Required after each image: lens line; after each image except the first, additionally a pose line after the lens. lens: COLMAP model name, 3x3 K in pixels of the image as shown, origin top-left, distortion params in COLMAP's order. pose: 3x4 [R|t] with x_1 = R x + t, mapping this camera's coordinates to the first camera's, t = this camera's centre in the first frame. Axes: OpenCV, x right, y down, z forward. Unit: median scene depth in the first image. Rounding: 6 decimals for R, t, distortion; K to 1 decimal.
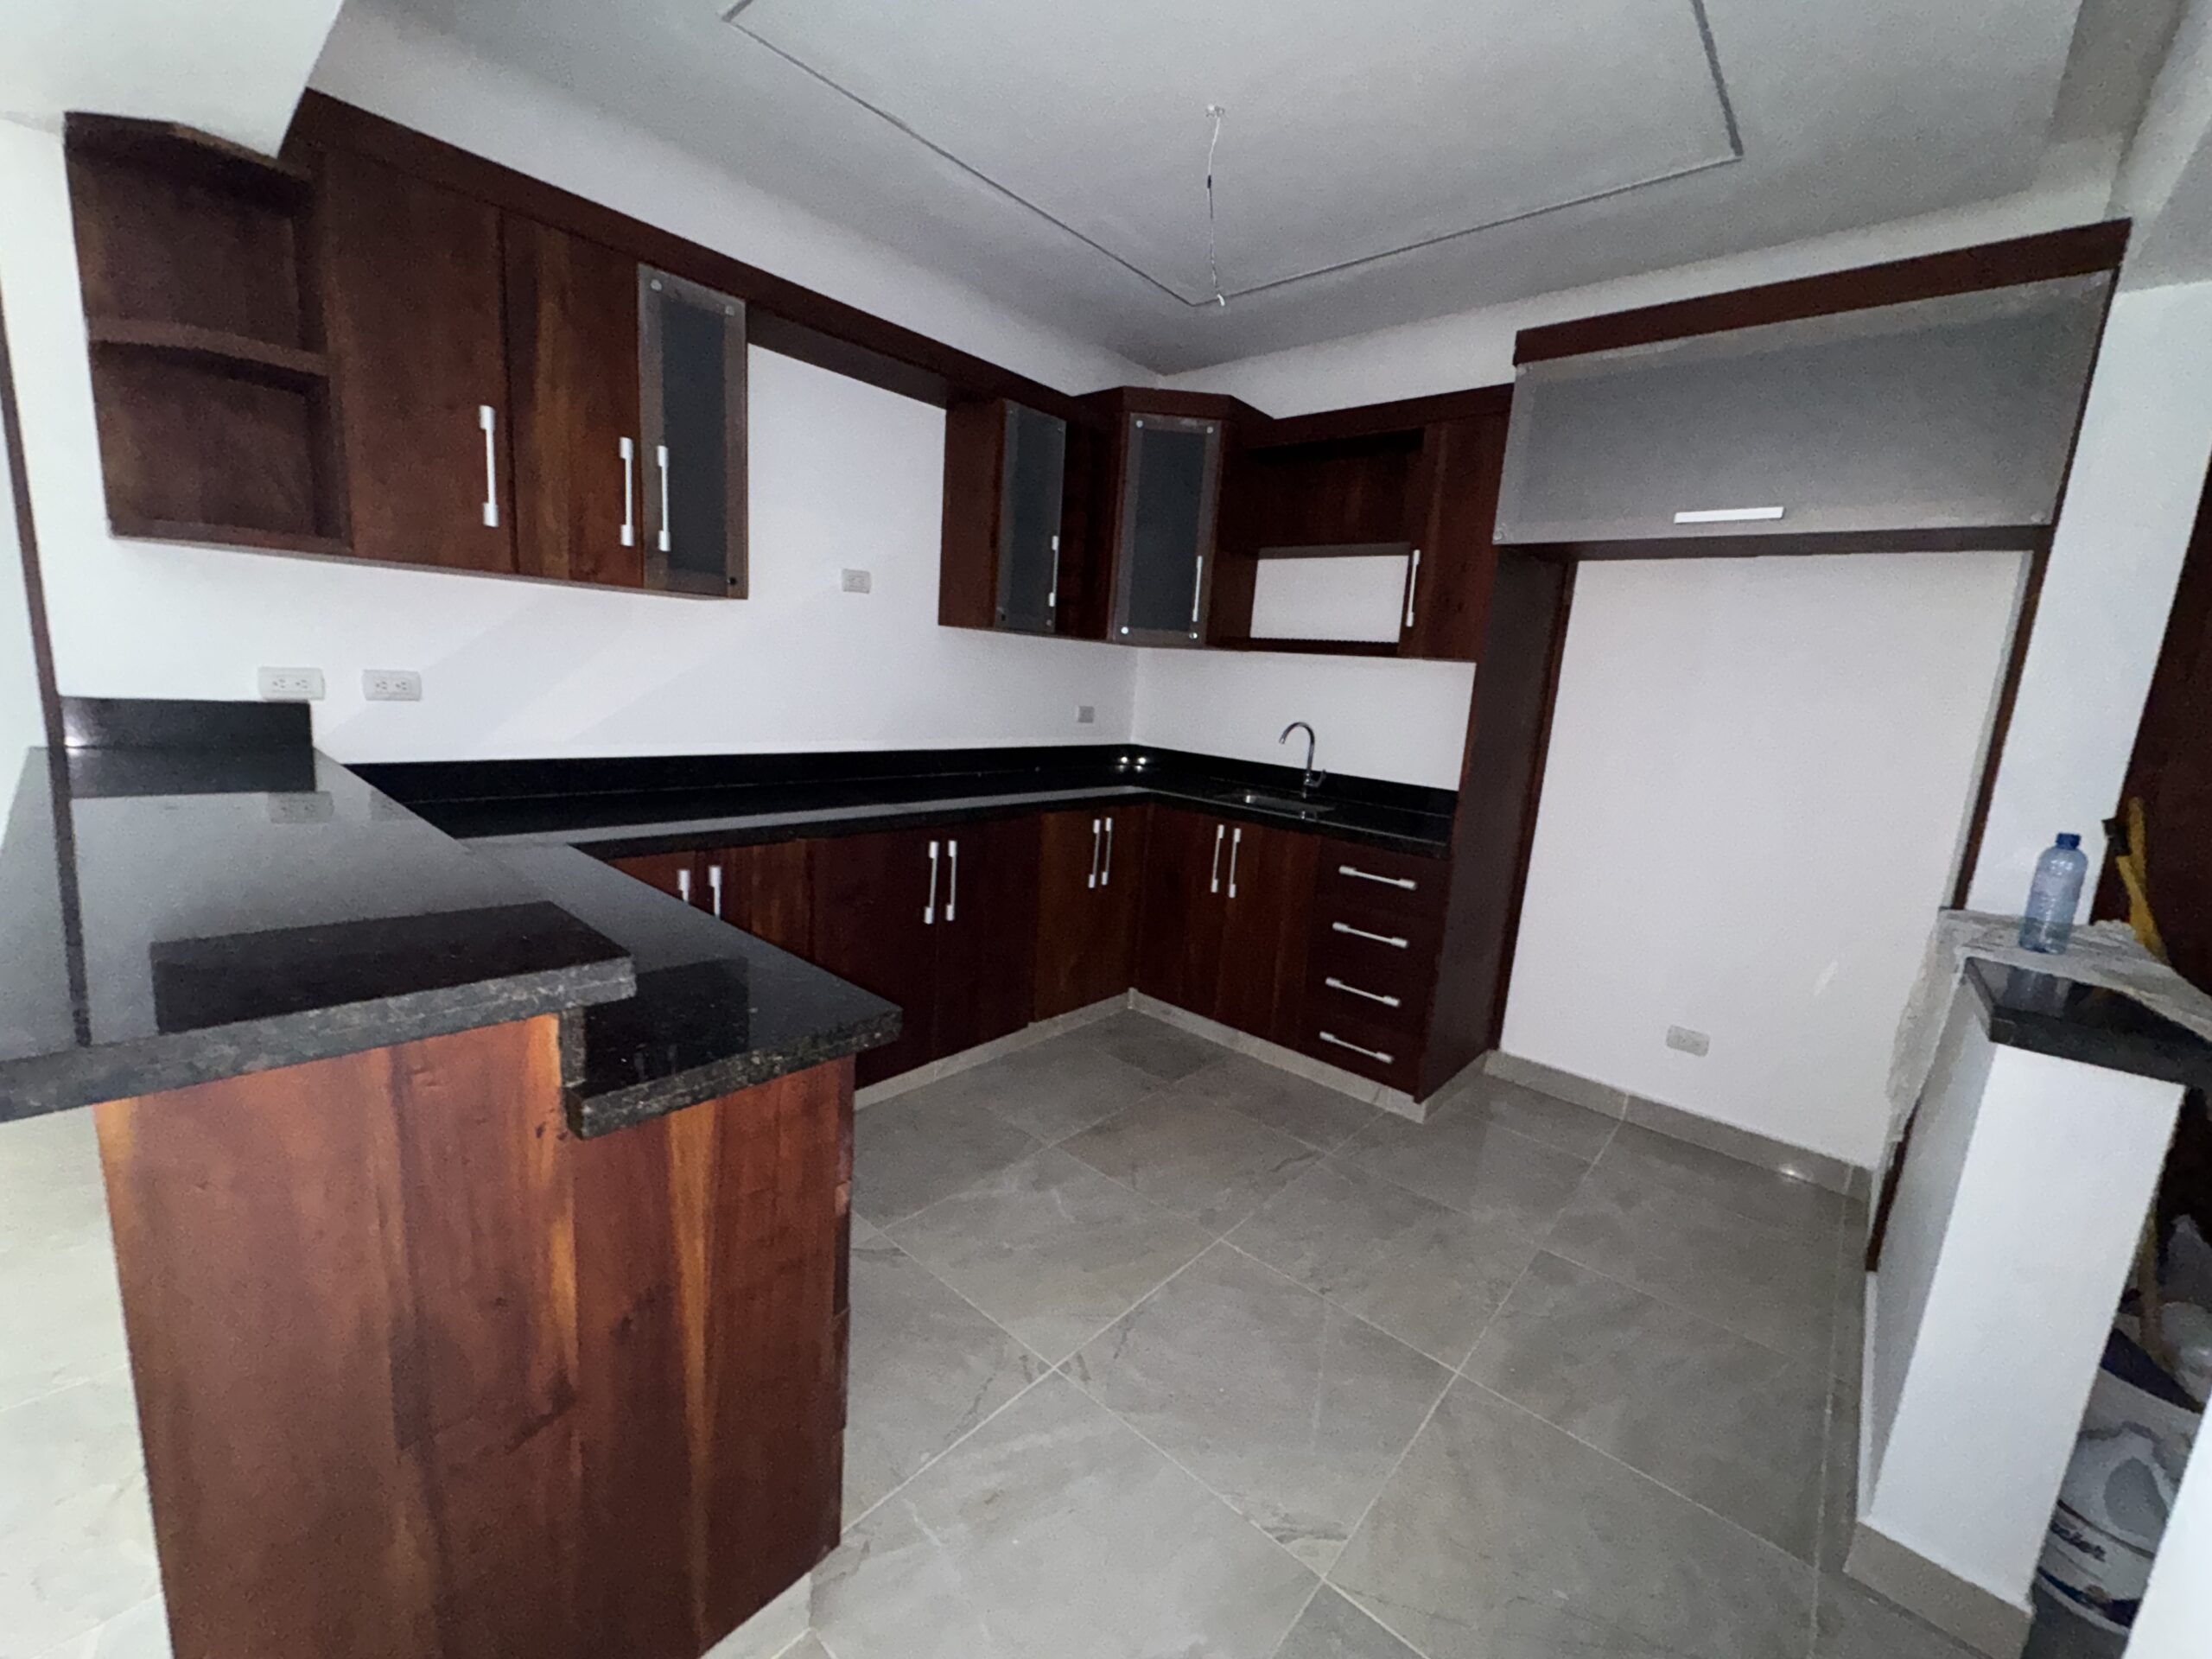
lens RADIAL K [[888.5, 0, 1089.1], [0, 888.5, 834.0], [0, 0, 1]] dist [-0.006478, 0.002741]
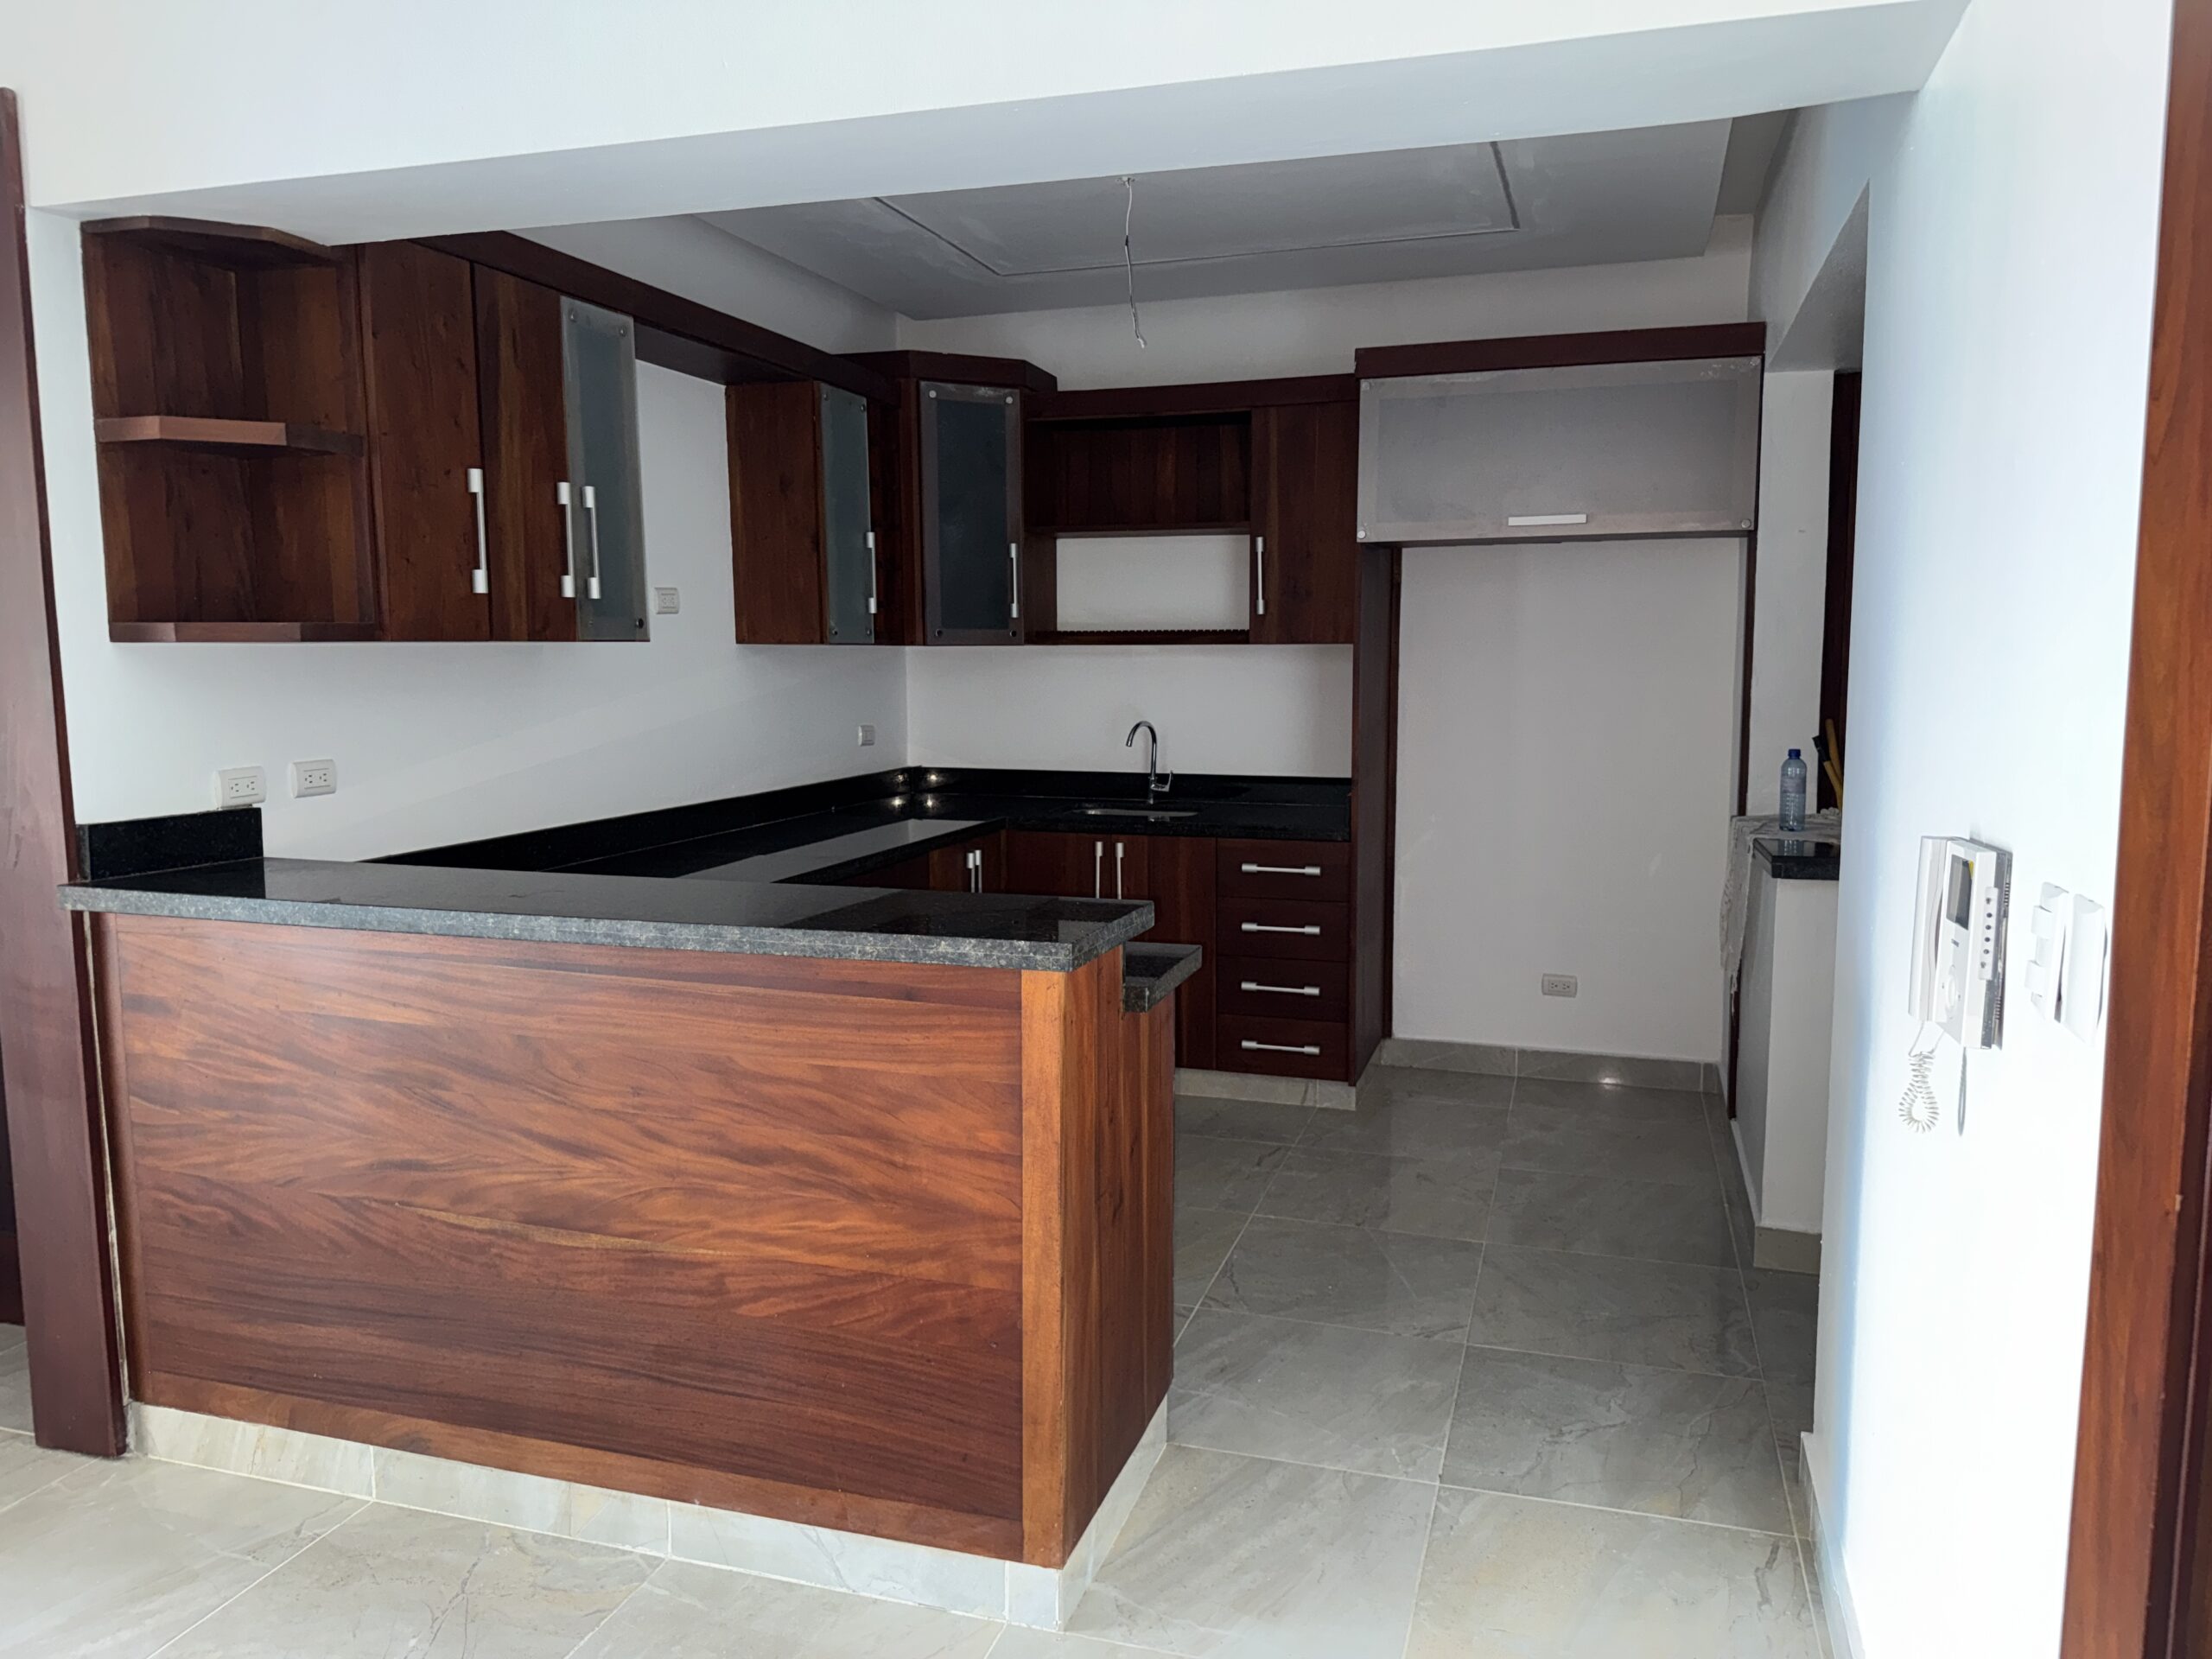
lens RADIAL K [[1547.8, 0, 1094.5], [0, 1547.8, 843.9], [0, 0, 1]] dist [0.083811, -0.030758]
pose [[0.912717, -0.123636, 0.389438, -0.519608], [0.140606, 0.989948, -0.015254, 0.016938], [-0.383638, 0.068680, 0.920926, -0.497664]]
